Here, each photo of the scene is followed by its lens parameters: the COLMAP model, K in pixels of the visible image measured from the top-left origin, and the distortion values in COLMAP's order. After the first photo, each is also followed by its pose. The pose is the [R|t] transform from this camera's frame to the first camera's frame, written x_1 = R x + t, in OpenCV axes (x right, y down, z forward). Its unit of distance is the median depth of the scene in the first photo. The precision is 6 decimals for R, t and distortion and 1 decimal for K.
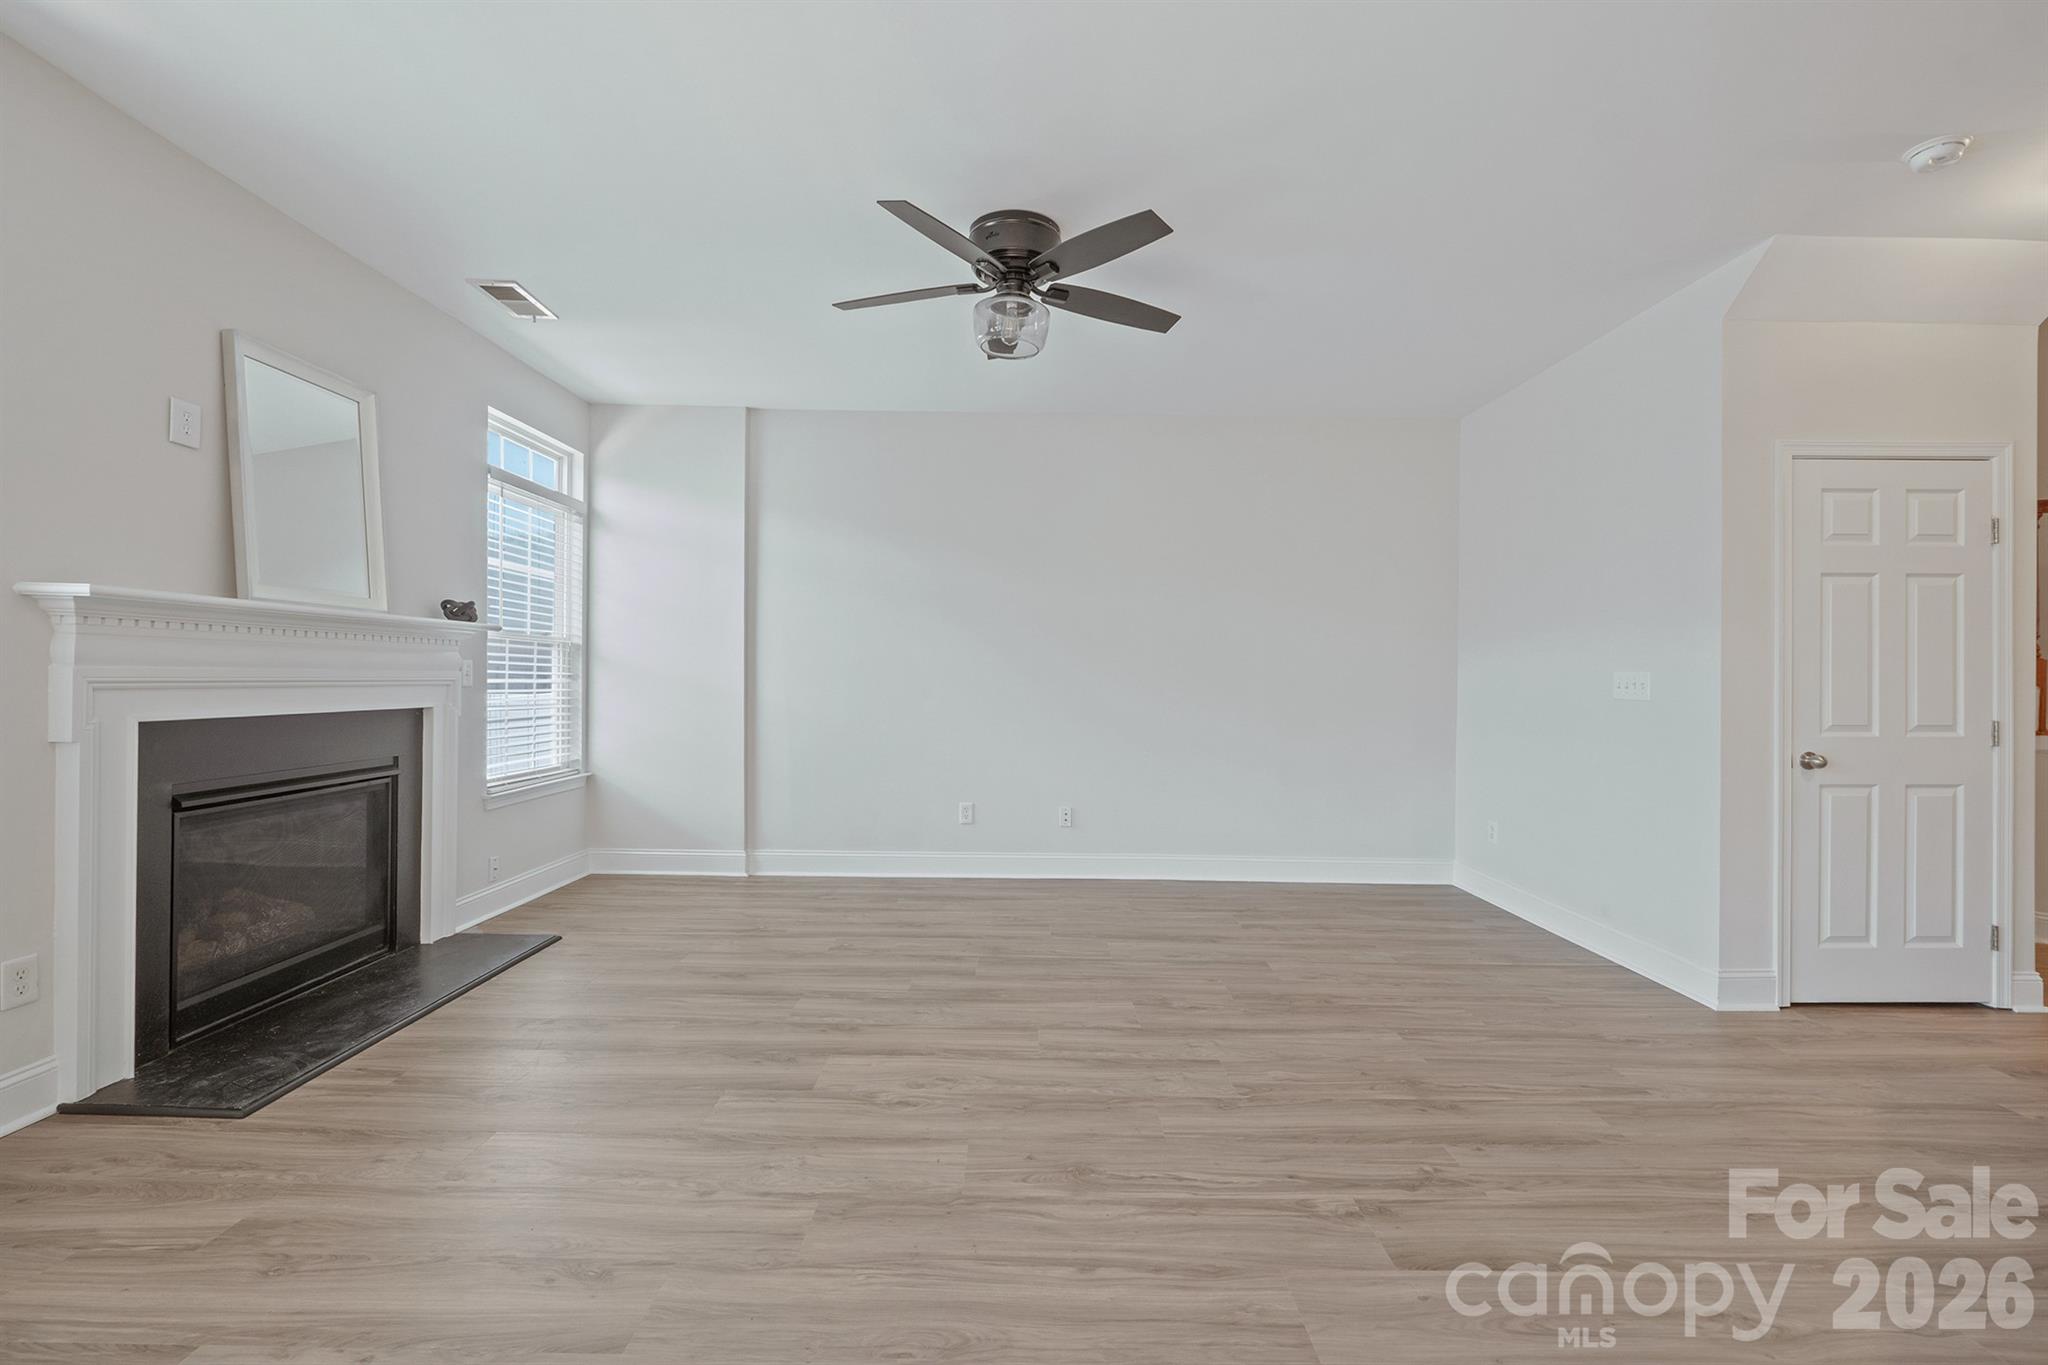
lens RADIAL K [[861.8, 0, 1032.3], [0, 861.8, 681.1], [0, 0, 1]] dist [-0.007457, -0.000086]
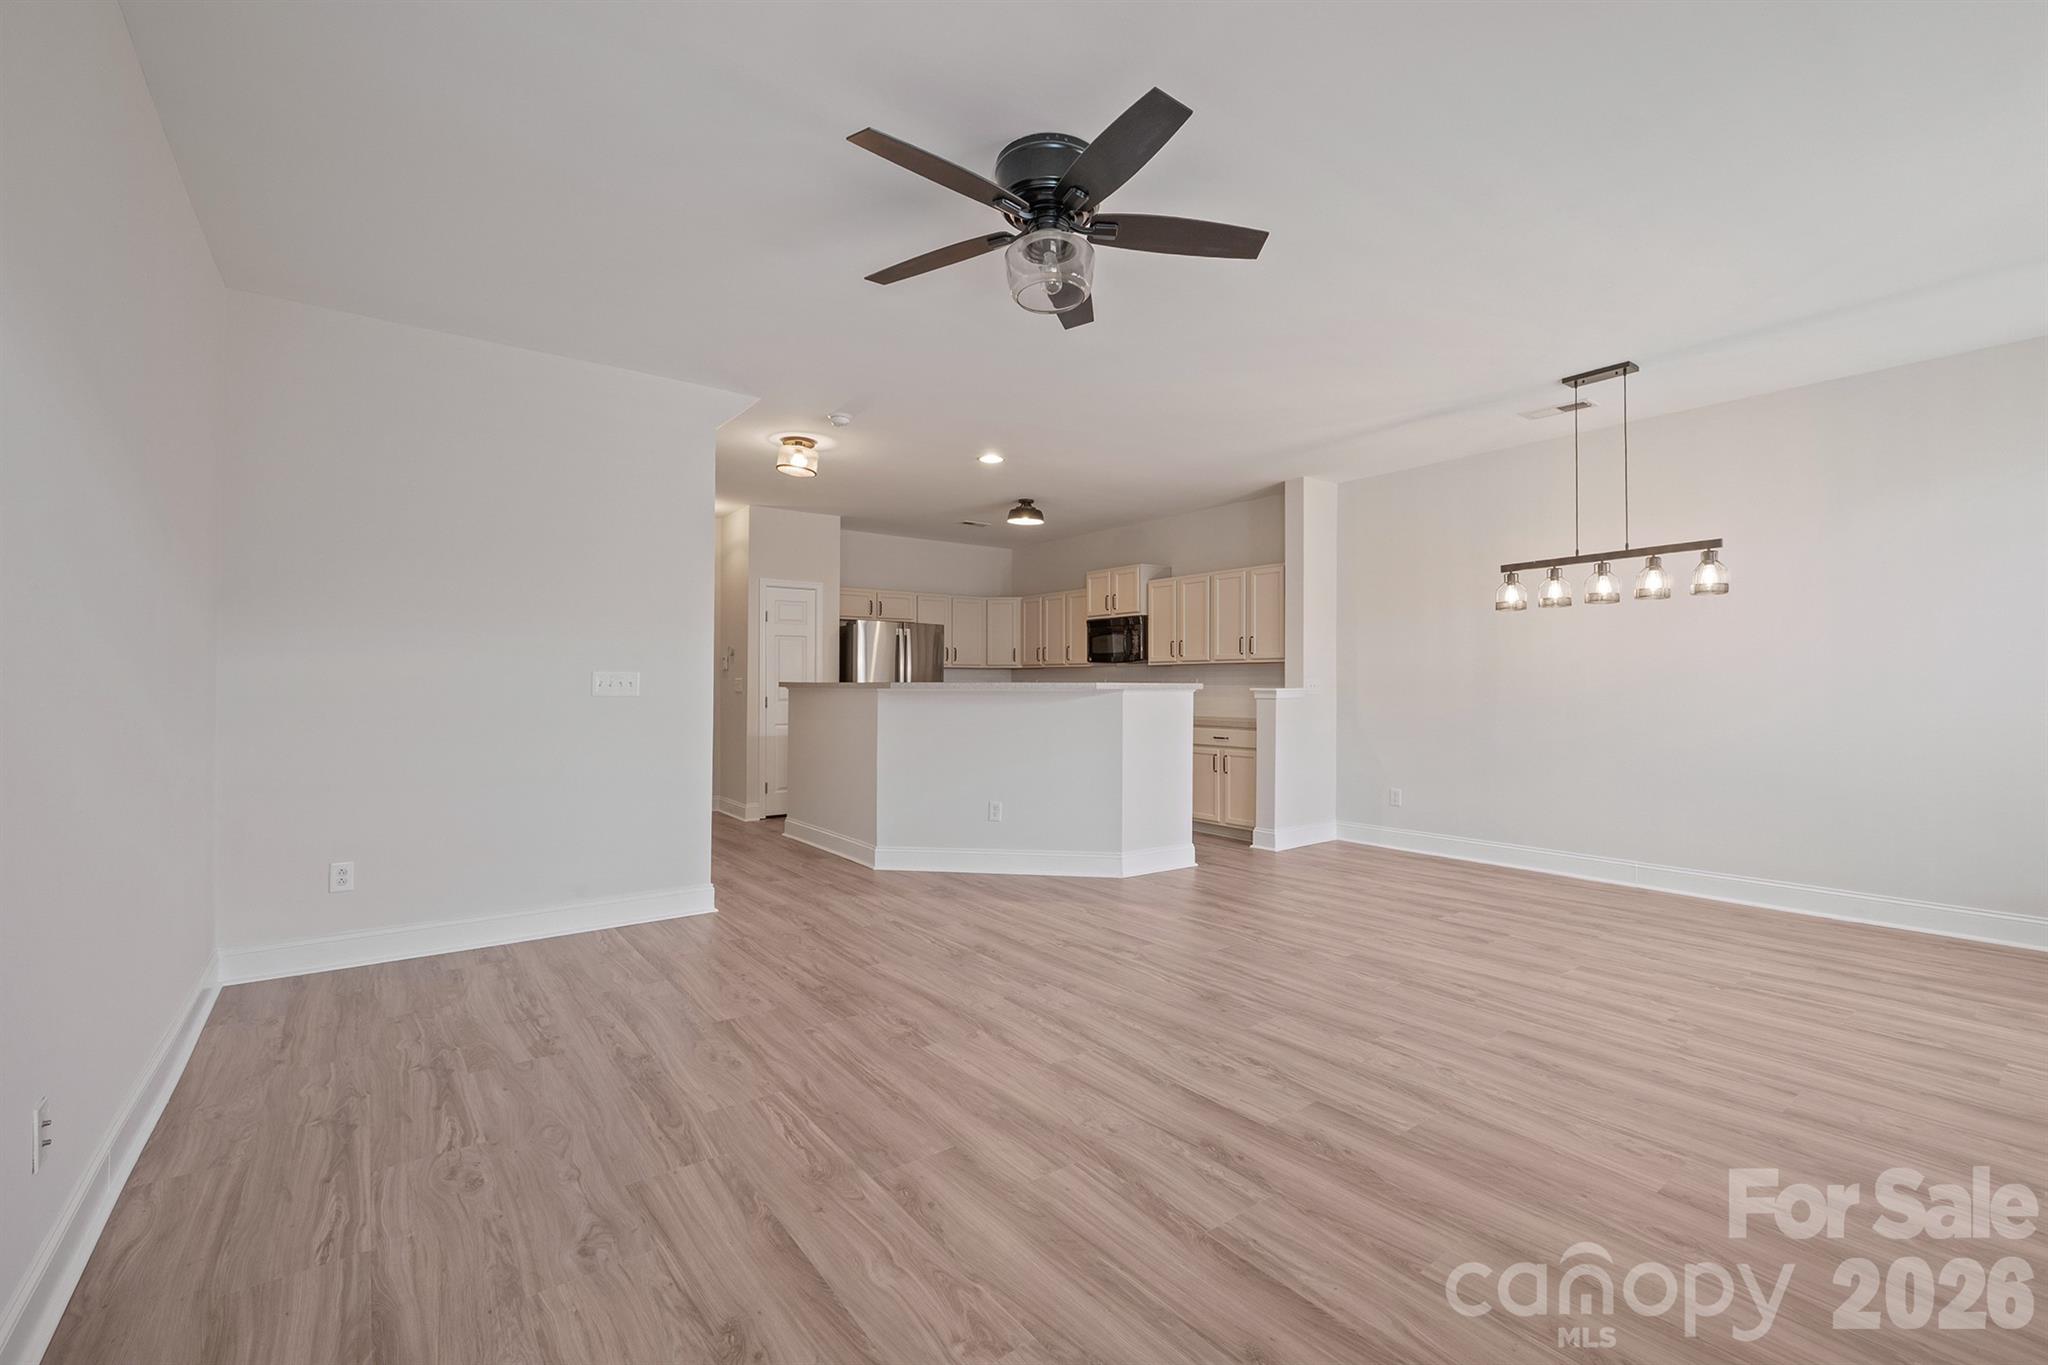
lens RADIAL K [[861.8, 0, 1033.5], [0, 861.8, 677.2], [0, 0, 1]] dist [-0.007457, -0.000086]
pose [[-0.600005, -0.006054, 0.799973, -0.641986], [-0.007741, 0.999968, 0.001762, -0.011292], [-0.799959, -0.005135, -0.600033, 1.402449]]
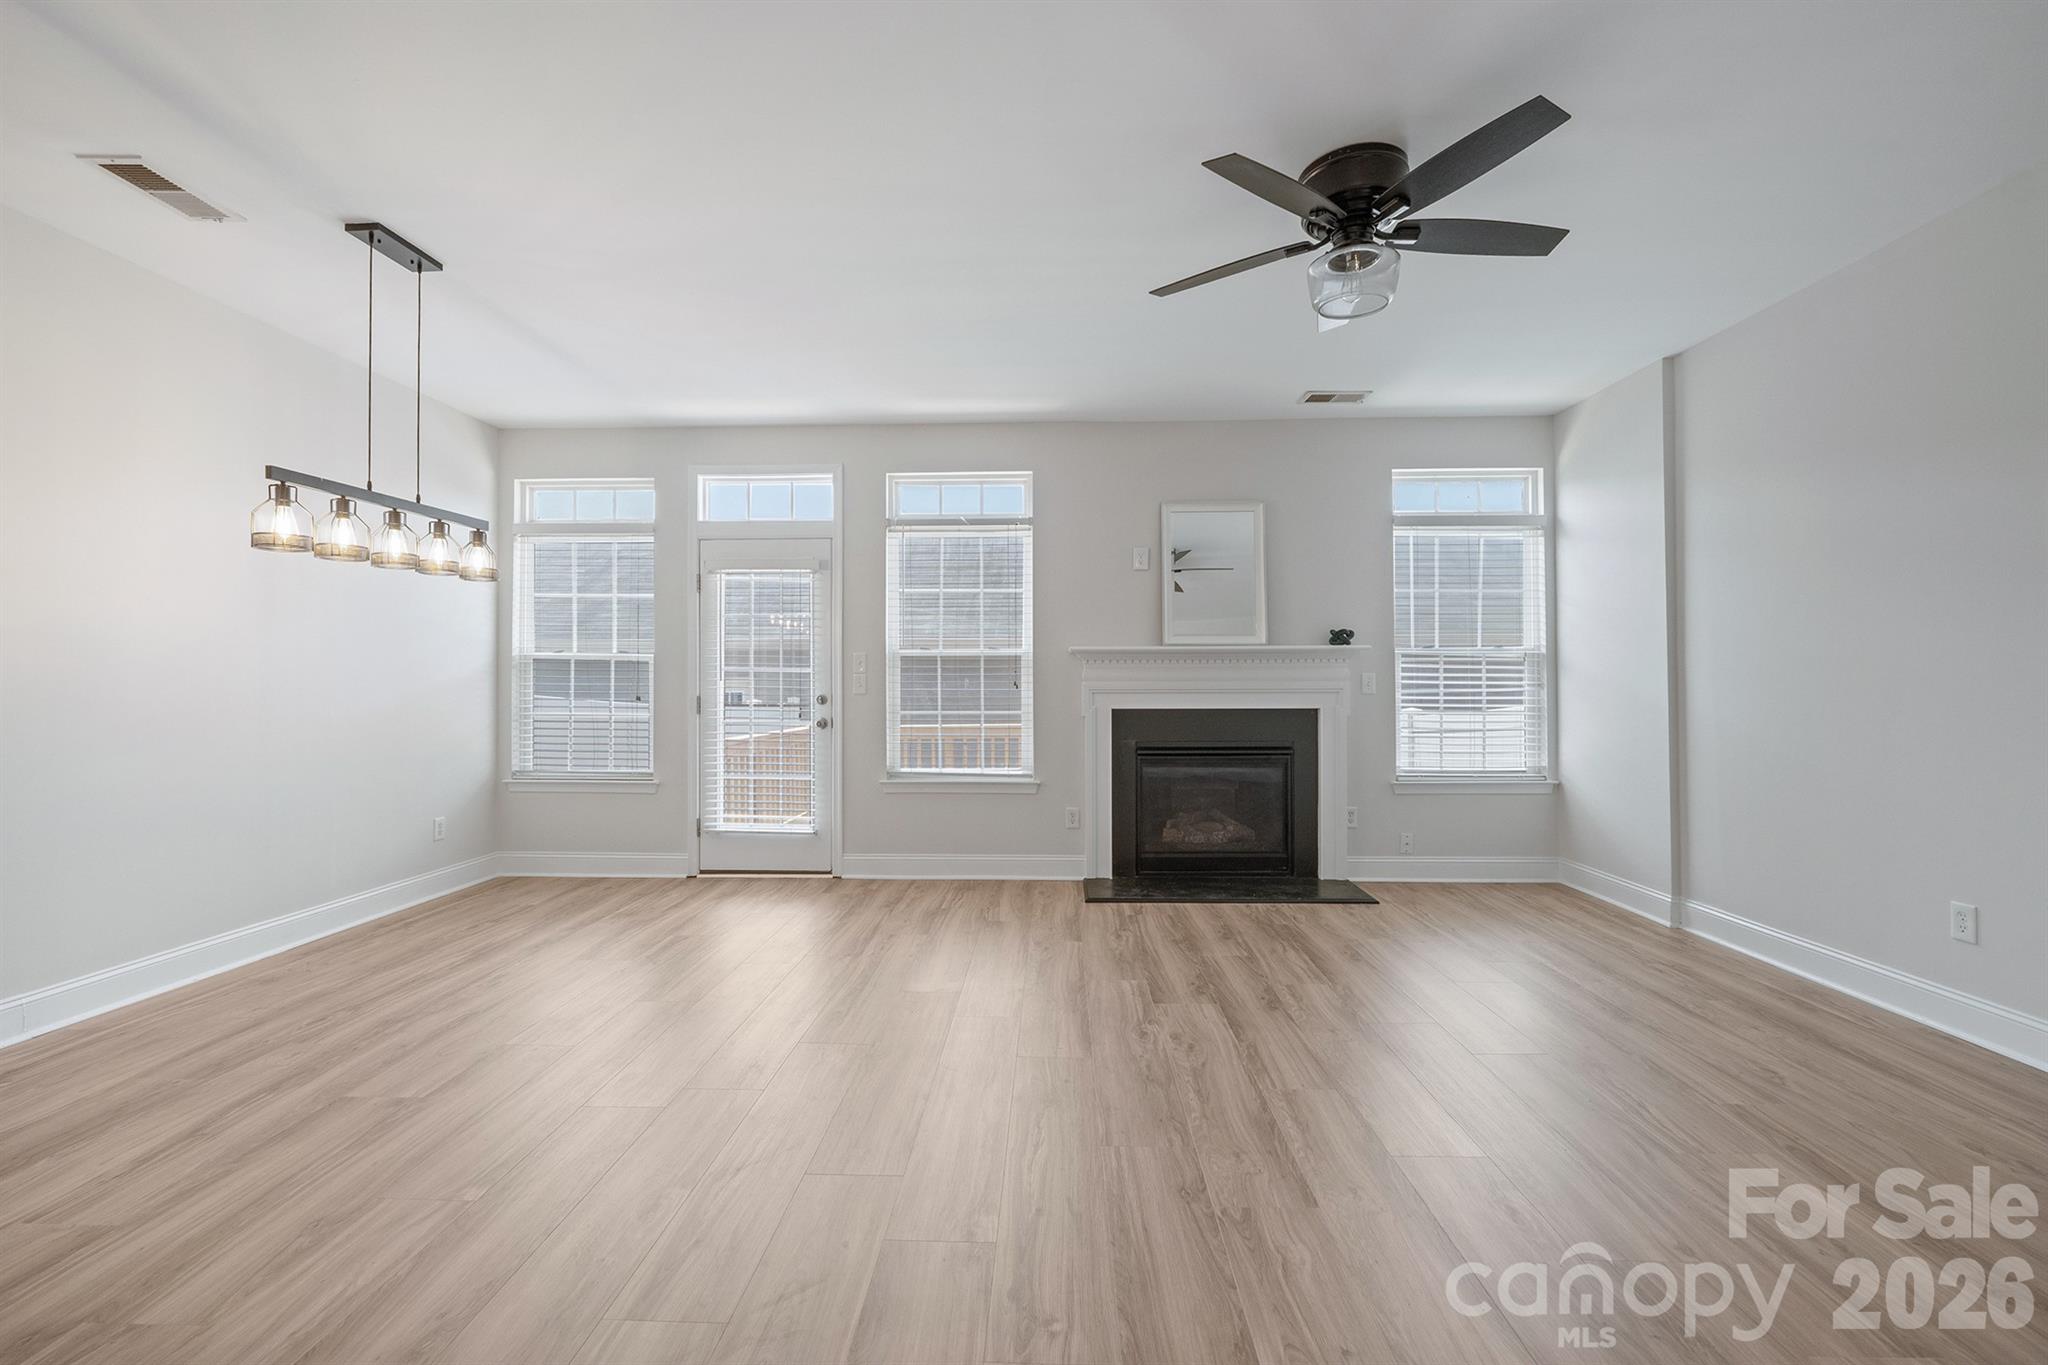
lens RADIAL K [[861.8, 0, 1020.3], [0, 861.8, 676.9], [0, 0, 1]] dist [-0.007457, -0.000086]
pose [[-0.047766, -0.019807, -0.998662, 0.793381], [-0.000681, 0.999804, -0.019797, 0.008065], [0.998858, -0.000266, -0.047770, 0.648036]]
